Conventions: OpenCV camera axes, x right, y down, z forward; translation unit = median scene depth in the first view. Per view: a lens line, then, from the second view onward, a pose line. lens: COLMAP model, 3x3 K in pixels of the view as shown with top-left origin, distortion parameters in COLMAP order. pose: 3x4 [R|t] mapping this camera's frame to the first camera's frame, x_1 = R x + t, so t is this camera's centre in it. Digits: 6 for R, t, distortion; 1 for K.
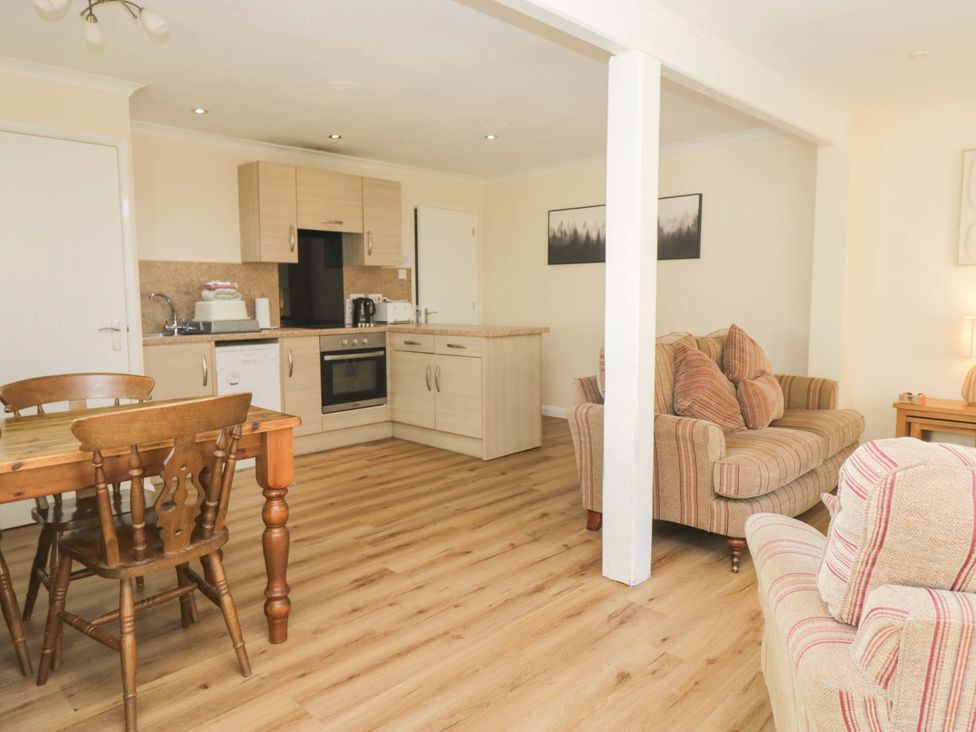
lens RADIAL K [[667.3, 0, 488.0], [0, 667.3, 366.0], [0, 0, 1]] dist [-0.004009, -0.000976]
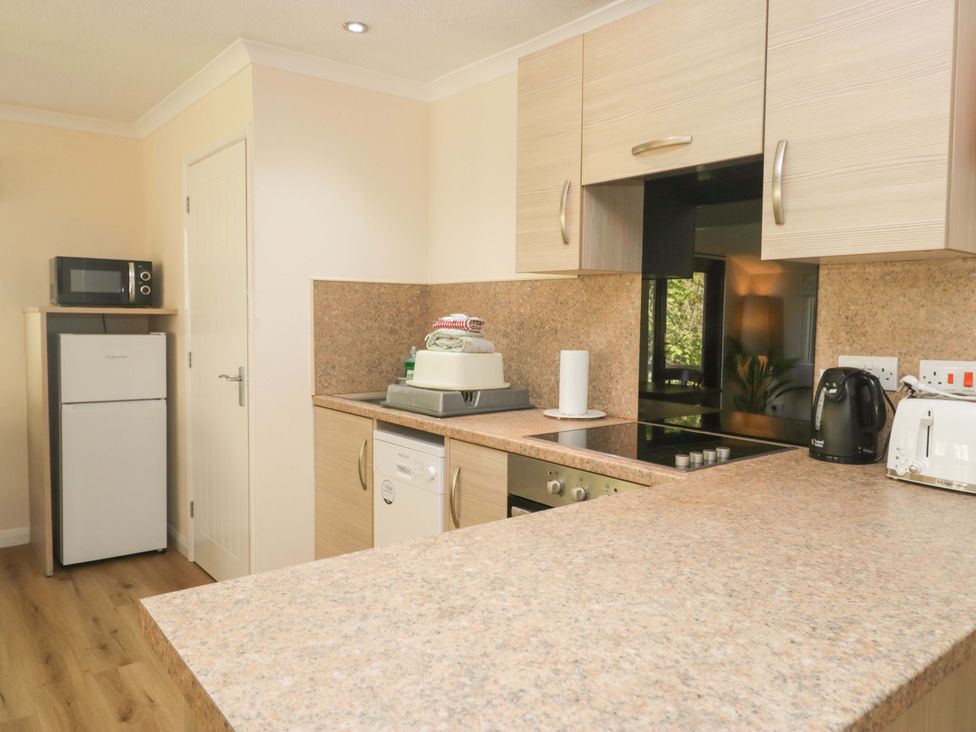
lens RADIAL K [[712.7, 0, 487.2], [0, 712.7, 359.0], [0, 0, 1]] dist [0.012998, -0.000949]
pose [[-0.112026, 0.067770, -0.991392, 0.149065], [-0.116566, 0.989888, 0.080839, -0.121123], [0.986845, 0.124618, -0.102994, 0.933037]]
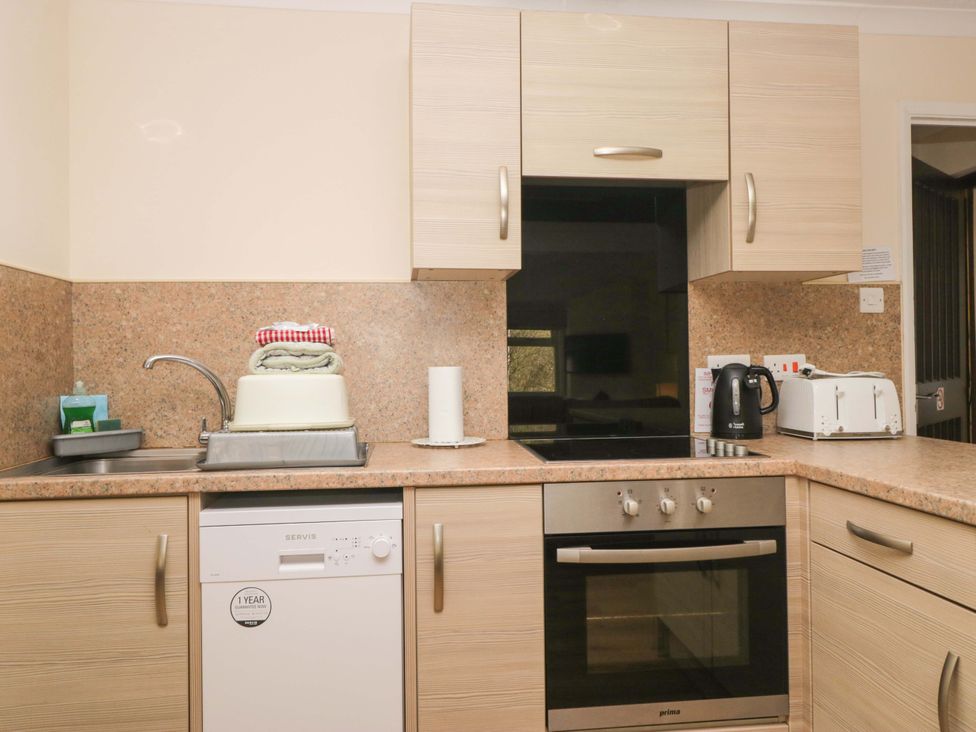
lens RADIAL K [[712.7, 0, 487.2], [0, 712.7, 359.0], [0, 0, 1]] dist [0.012998, -0.000949]
pose [[0.780922, -0.005458, -0.624605, -0.054659], [-0.060827, 0.994545, -0.084742, -0.067872], [0.621660, 0.104170, 0.776329, 0.649118]]
